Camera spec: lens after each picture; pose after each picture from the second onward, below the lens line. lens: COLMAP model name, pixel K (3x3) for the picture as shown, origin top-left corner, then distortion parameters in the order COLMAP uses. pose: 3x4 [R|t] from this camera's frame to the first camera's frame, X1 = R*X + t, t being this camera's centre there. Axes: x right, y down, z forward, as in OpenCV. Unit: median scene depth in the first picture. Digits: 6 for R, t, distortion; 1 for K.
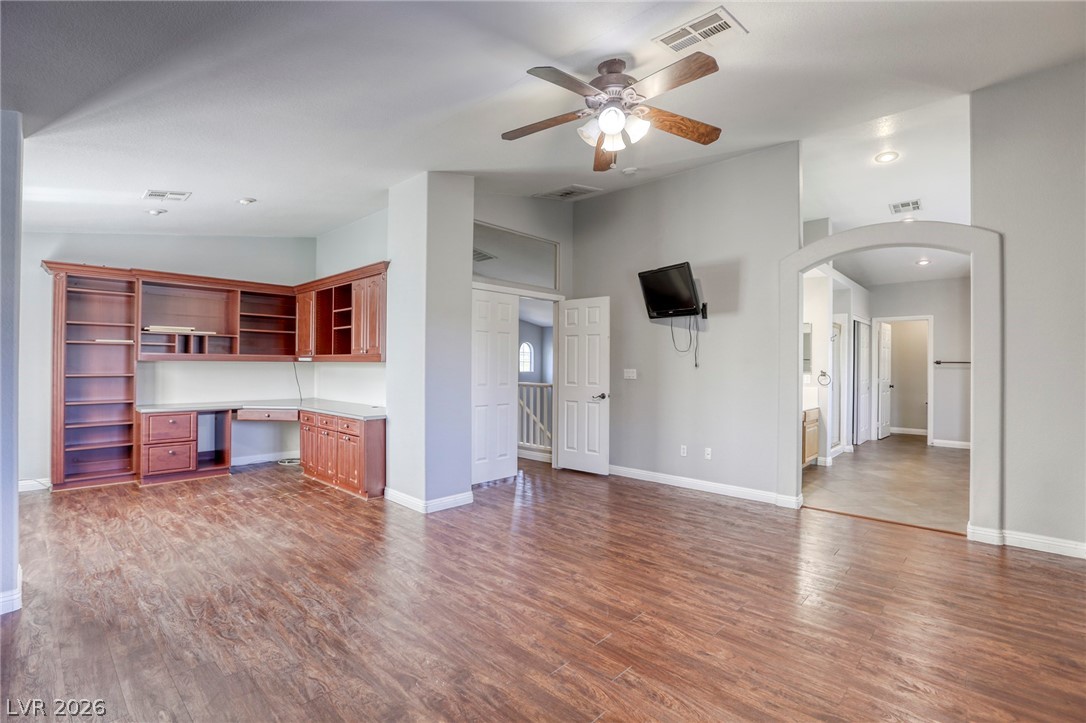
lens RADIAL K [[514.1, 0, 541.7], [0, 514.1, 362.1], [0, 0, 1]] dist [-0.005535, 0.000927]
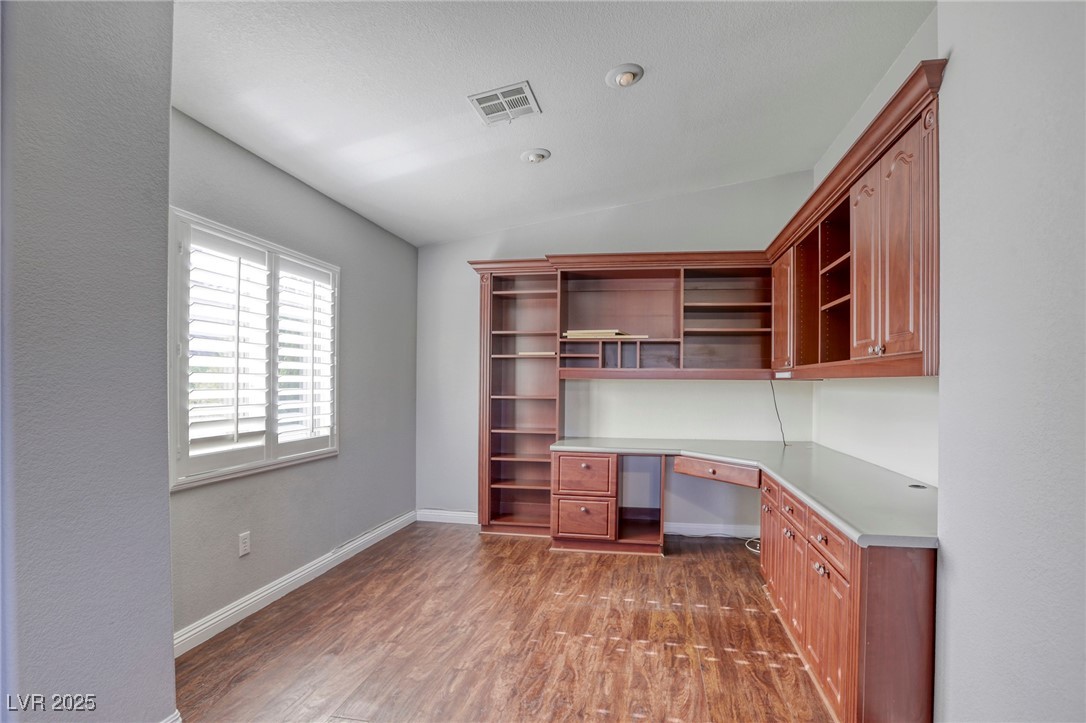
lens RADIAL K [[514.1, 0, 565.3], [0, 514.1, 383.6], [0, 0, 1]] dist [-0.005535, 0.000927]
pose [[0.553461, -0.001009, -0.832875, -0.151573], [0.000344, 0.999999, -0.000982, 0.005148], [0.832875, 0.000257, 0.553461, 0.587564]]
